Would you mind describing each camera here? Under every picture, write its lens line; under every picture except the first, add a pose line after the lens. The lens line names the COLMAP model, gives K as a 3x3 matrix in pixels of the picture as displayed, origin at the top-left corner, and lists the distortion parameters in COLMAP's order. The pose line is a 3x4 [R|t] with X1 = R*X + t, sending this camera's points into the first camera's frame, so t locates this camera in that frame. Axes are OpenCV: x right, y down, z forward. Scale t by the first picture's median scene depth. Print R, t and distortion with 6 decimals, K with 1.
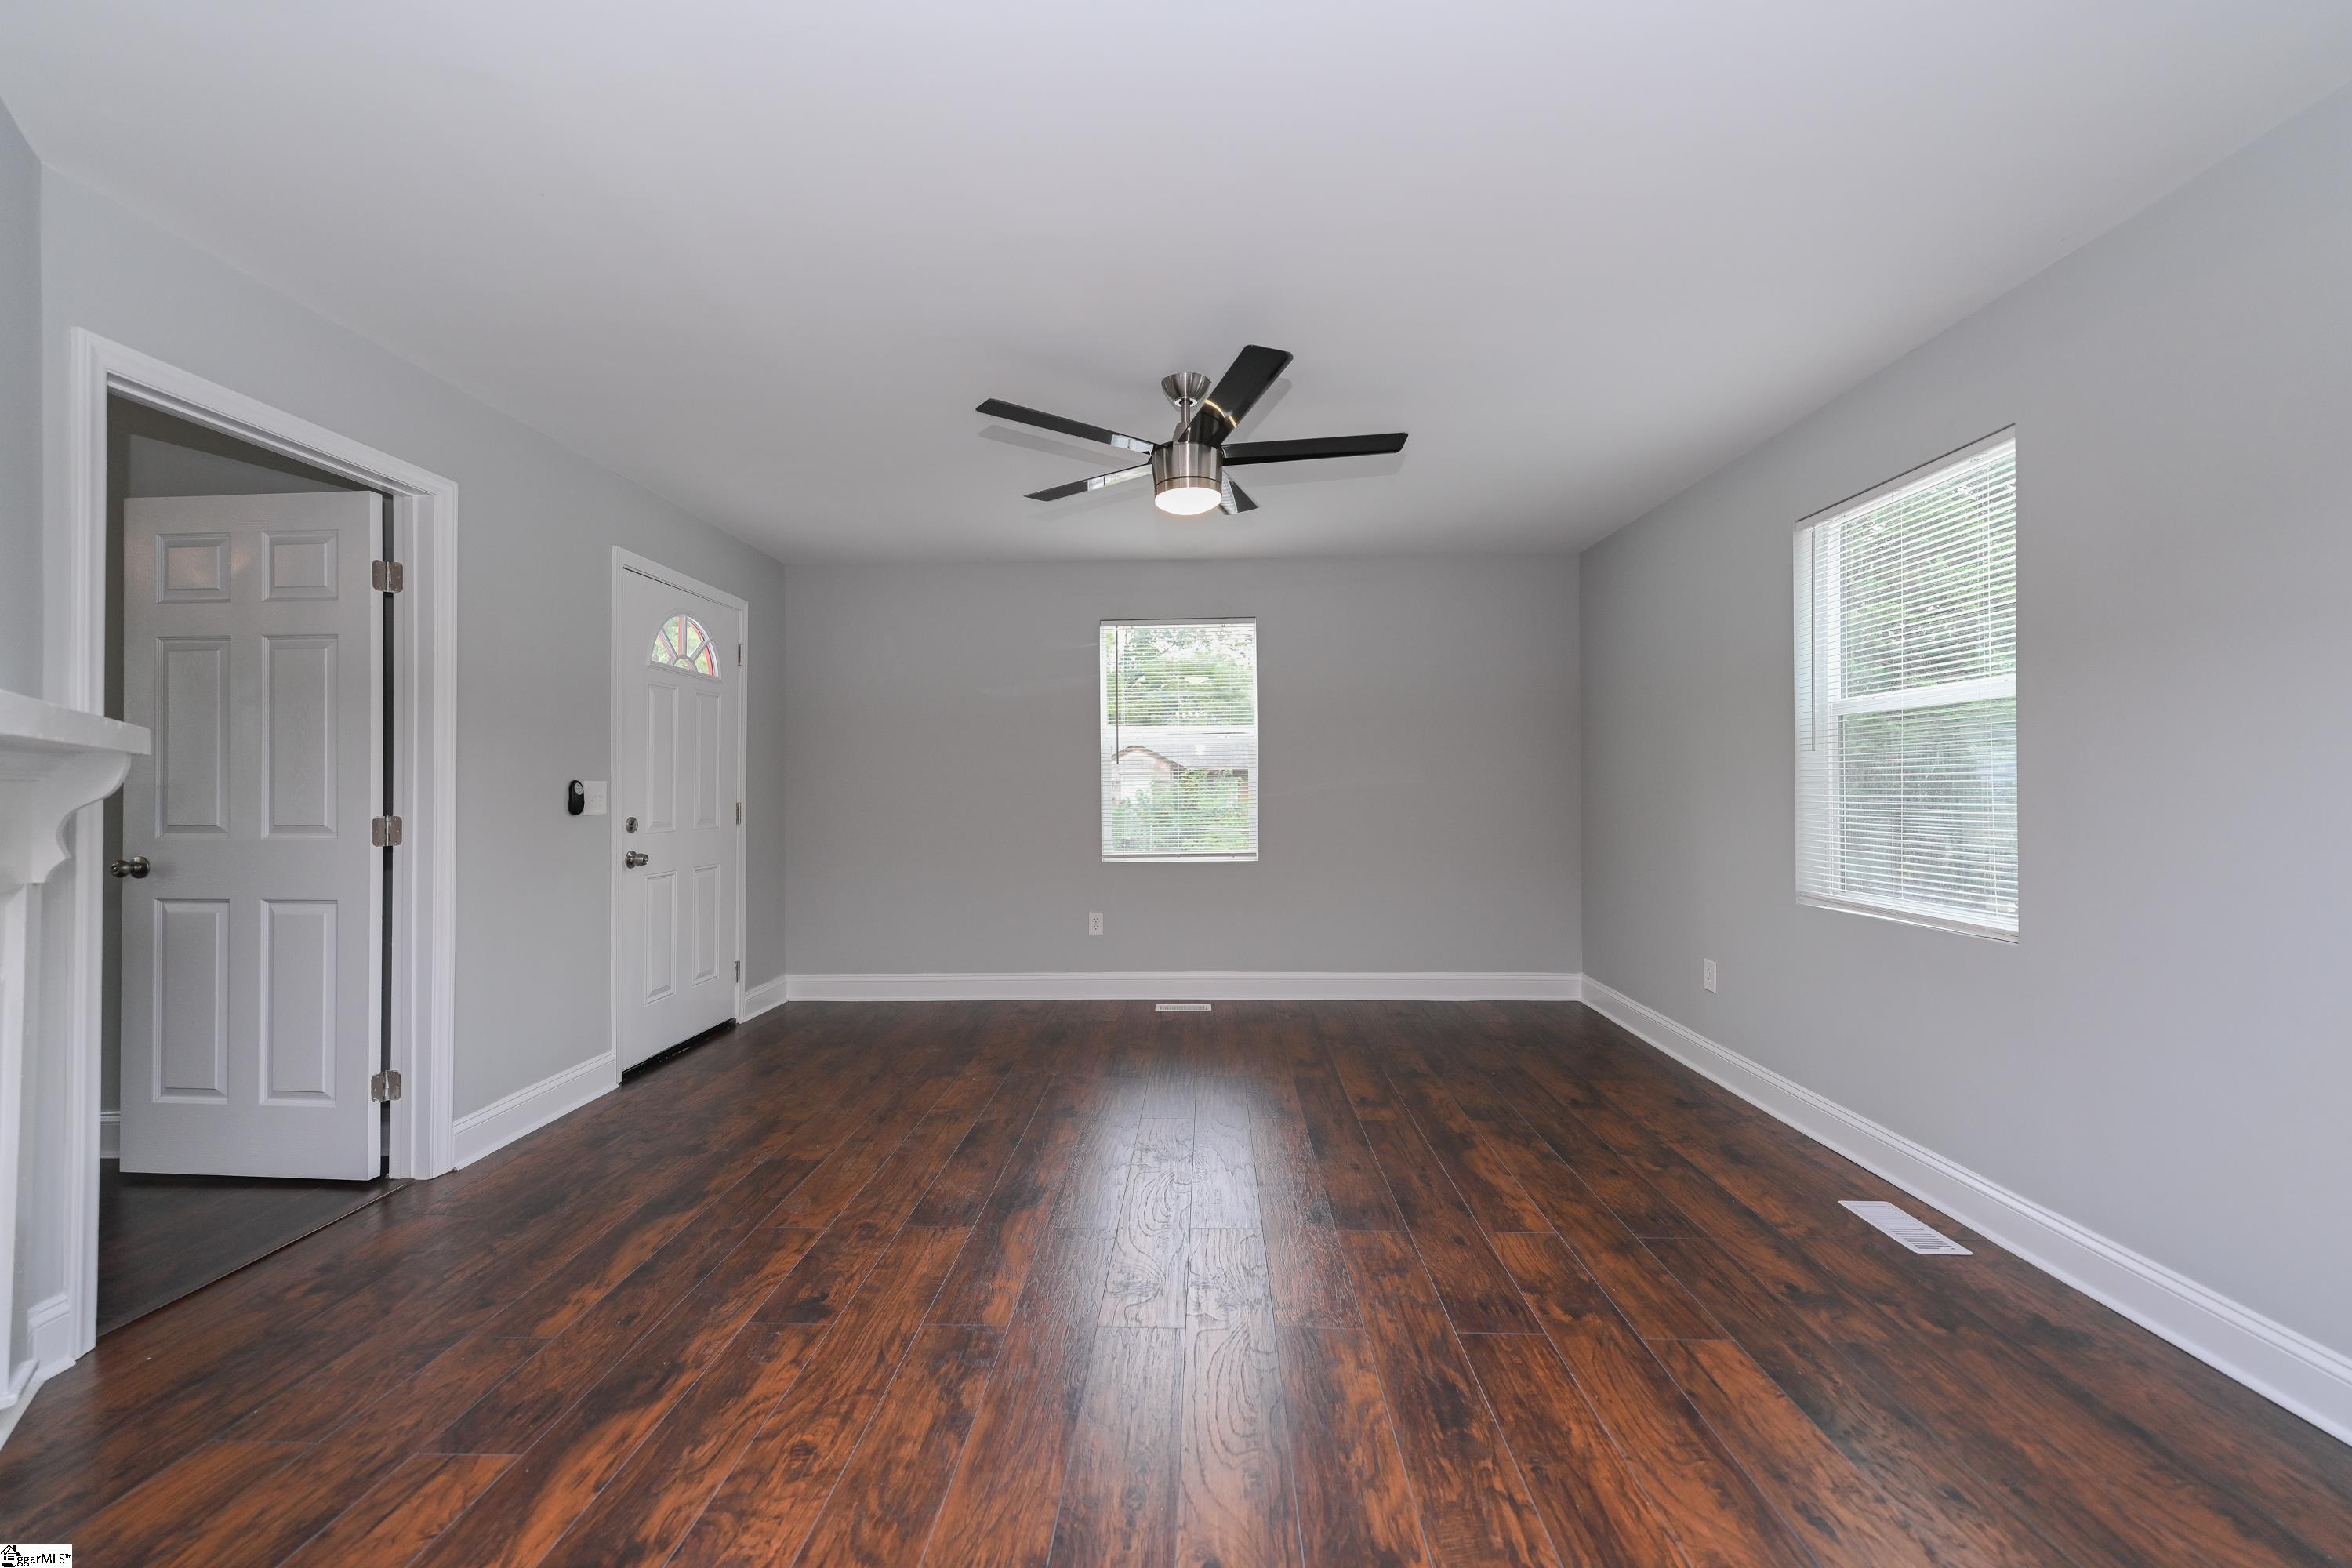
lens RADIAL K [[927.1, 0, 1170.3], [0, 927.1, 785.6], [0, 0, 1]] dist [-0.000534, -0.000099]
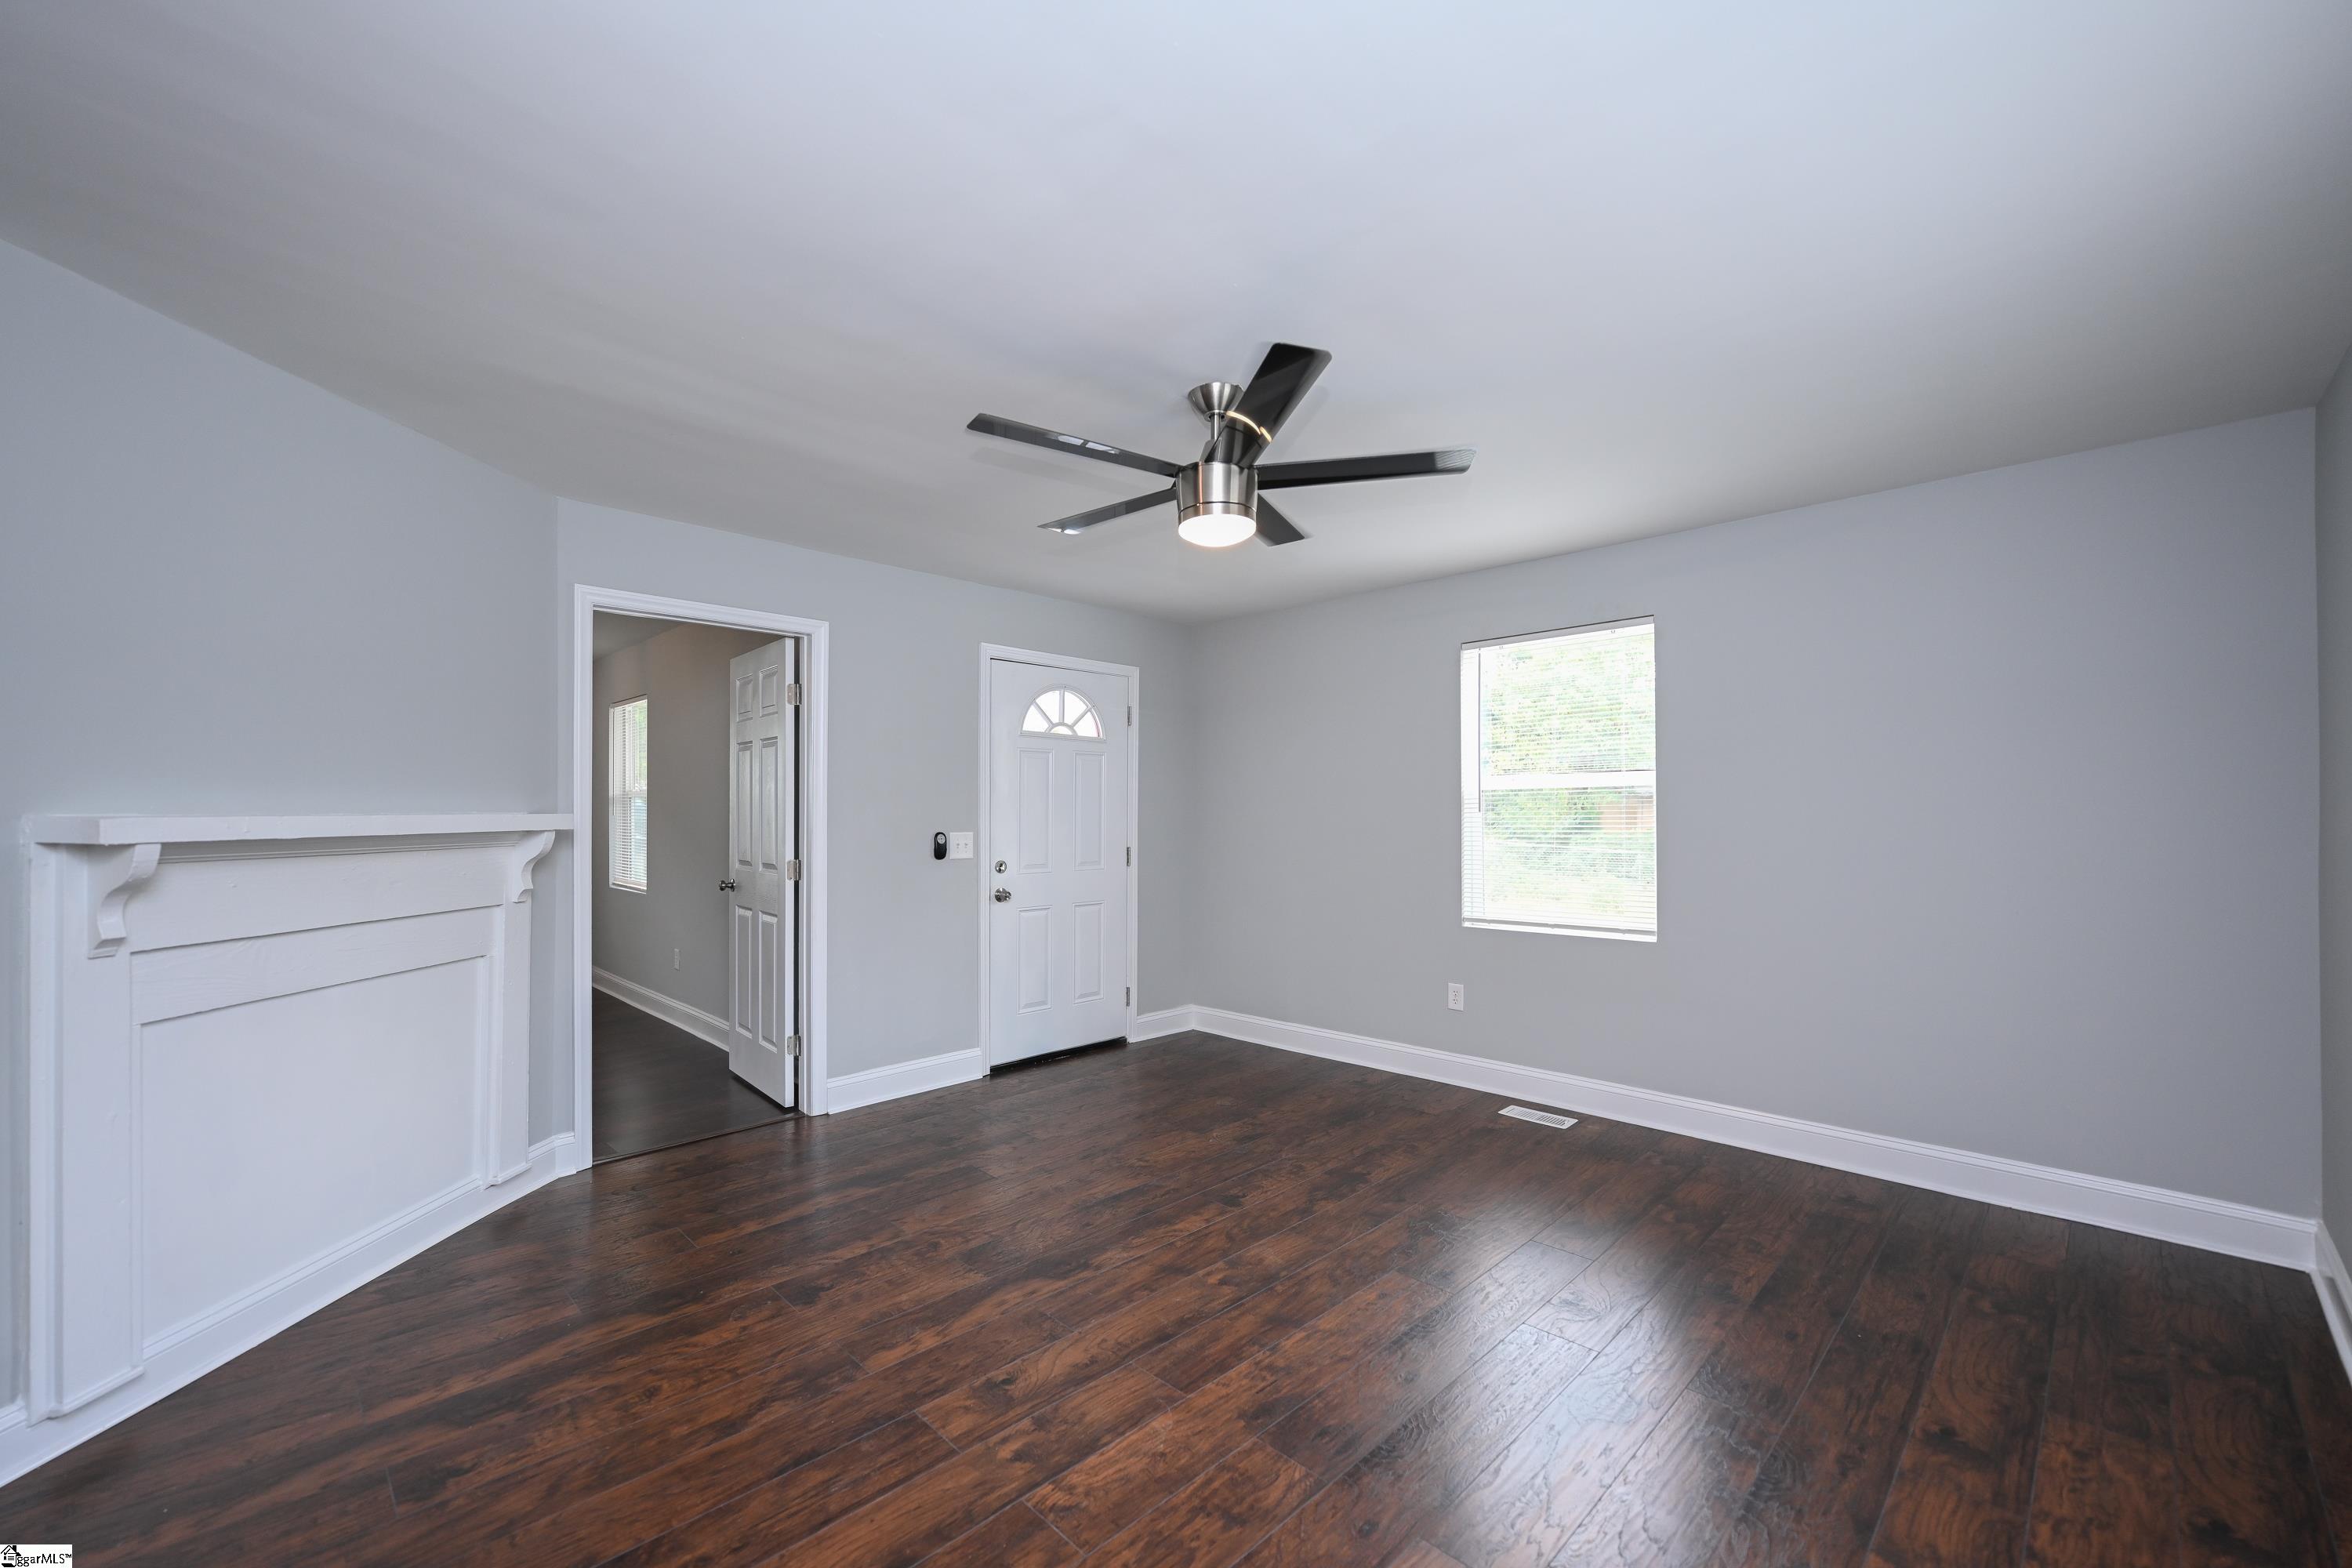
lens RADIAL K [[943.2, 0, 1166.2], [0, 943.2, 811.5], [0, 0, 1]] dist [-0.000836, -0.000212]
pose [[0.727121, 0.003015, -0.686502, 0.586554], [0.000514, 0.999988, 0.004936, -0.049926], [0.686509, -0.003941, 0.727111, 0.321308]]
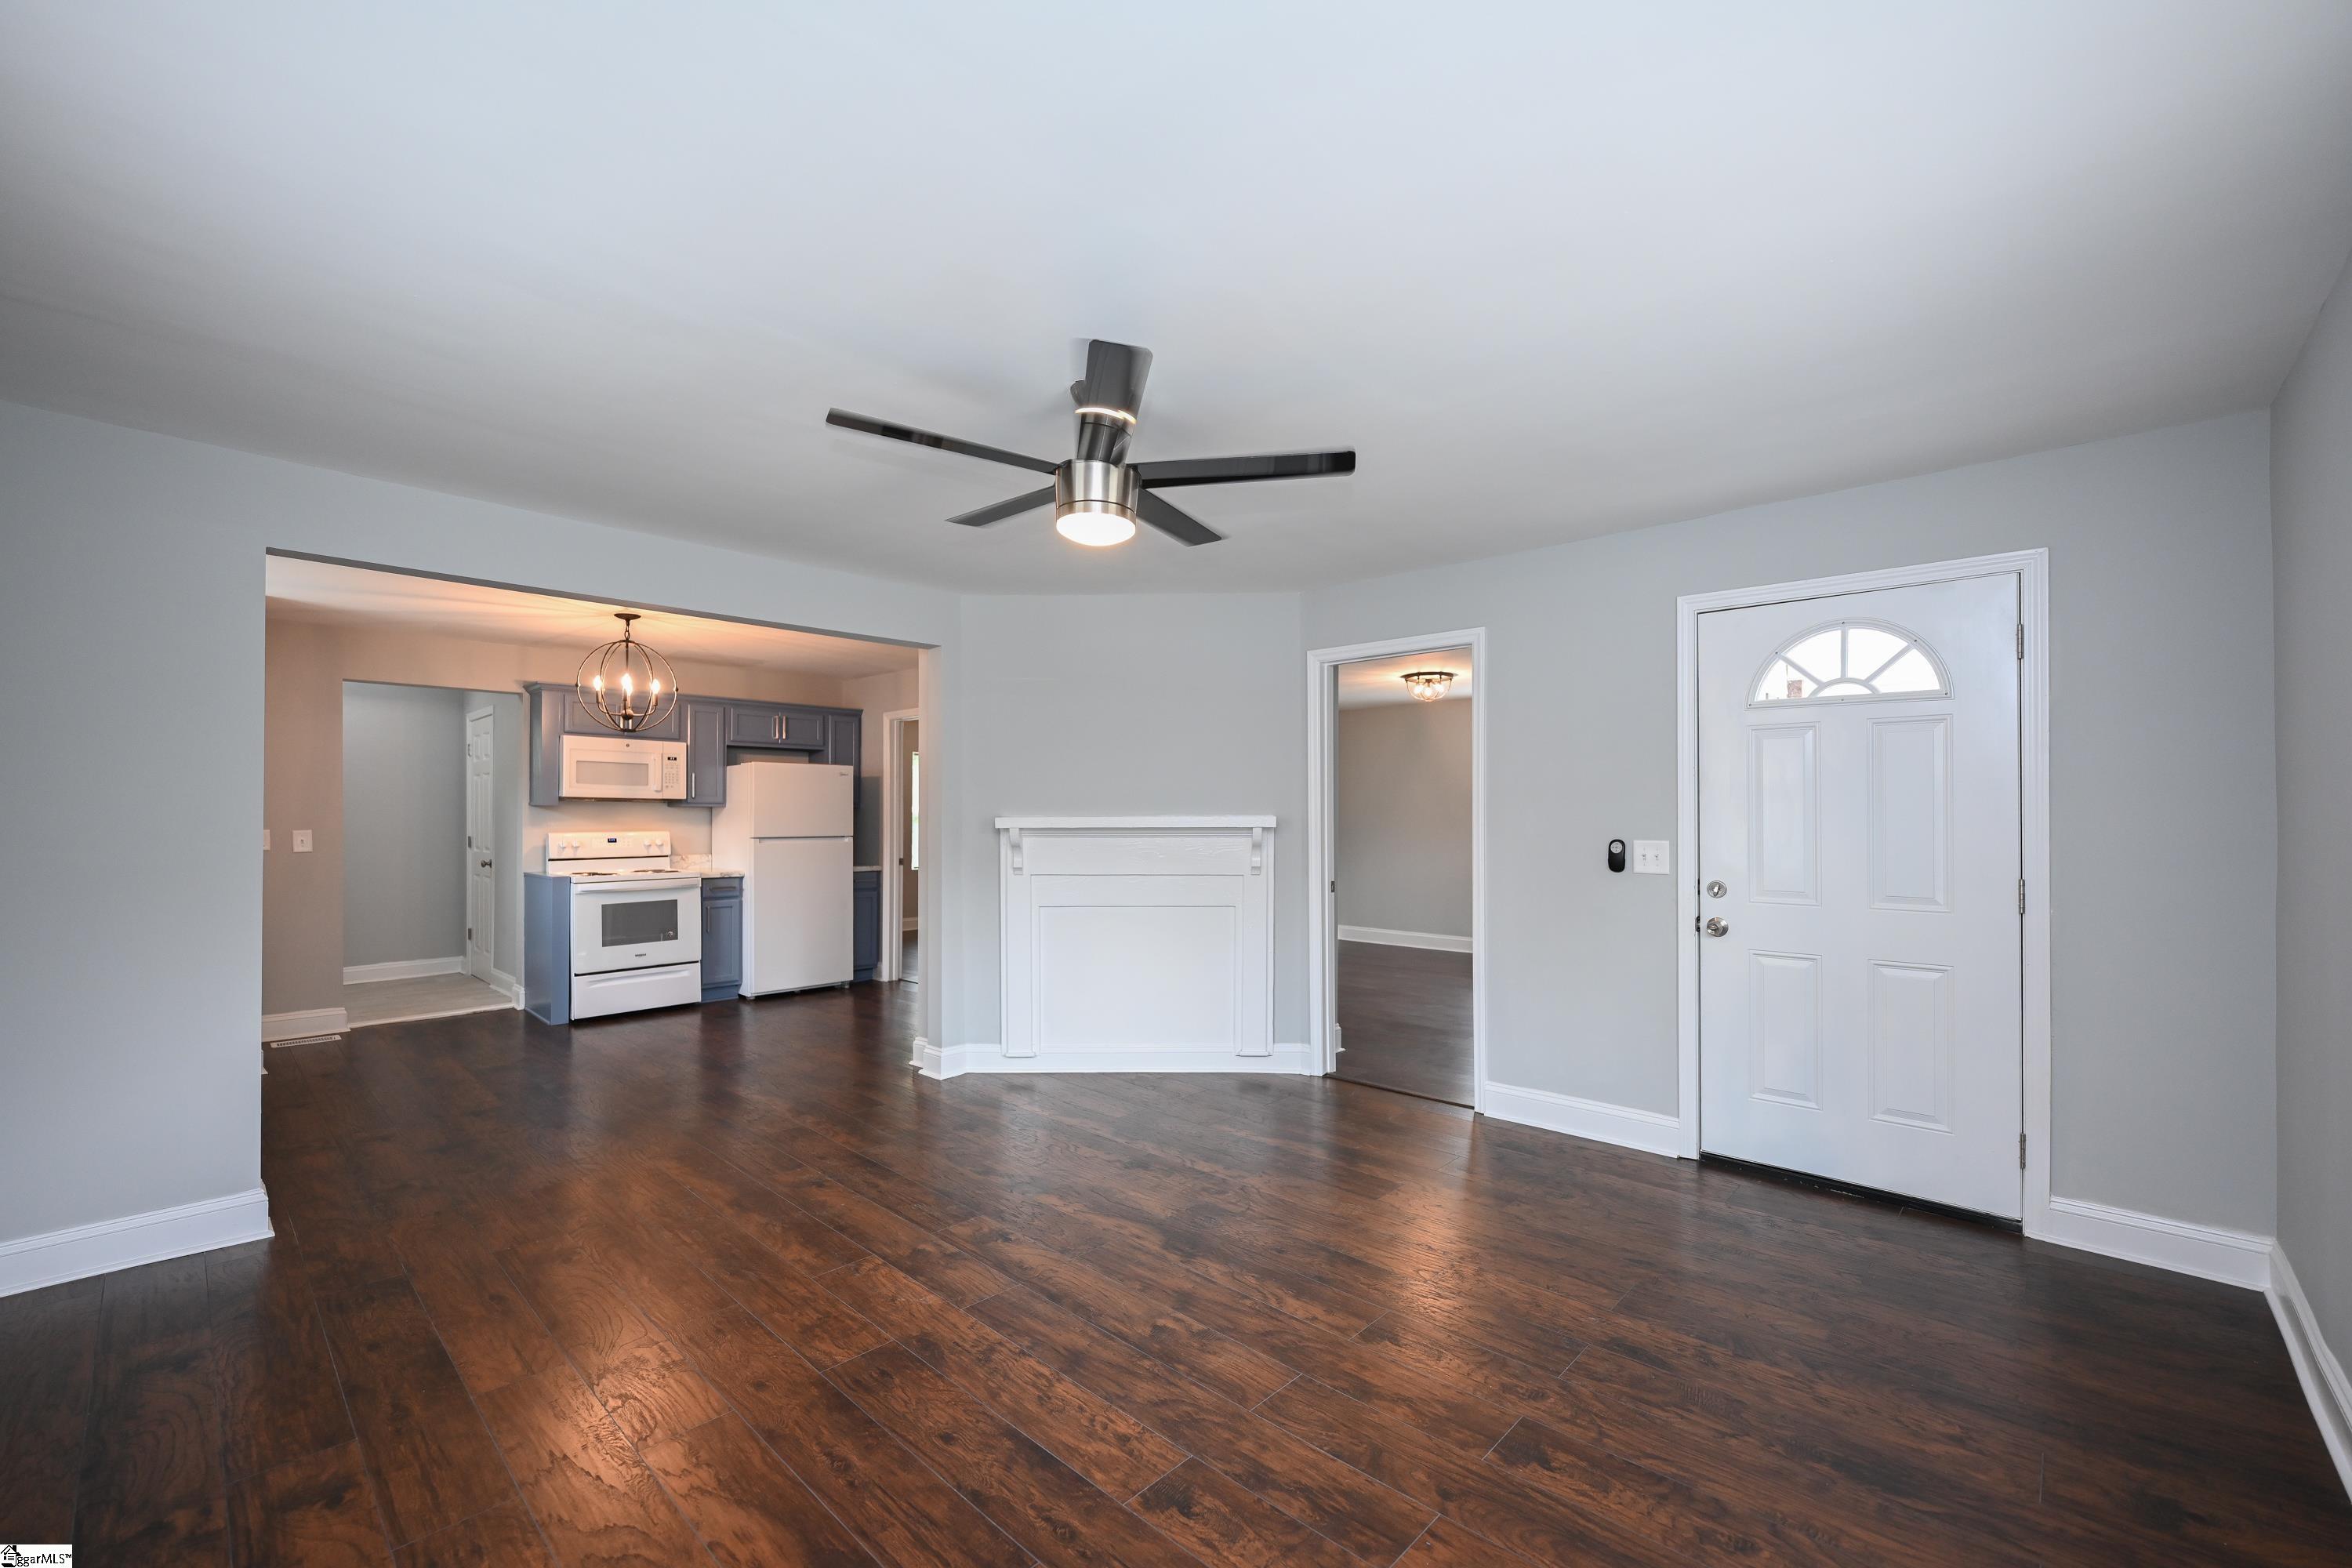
lens RADIAL K [[956.6, 0, 1197.3], [0, 956.6, 798.6], [0, 0, 1]] dist [-0.000542, -0.000066]
pose [[-0.646764, -0.008460, -0.762644, 0.632462], [0.004417, 0.999880, -0.014837, -0.047040], [0.762678, -0.012965, -0.646649, 1.631378]]
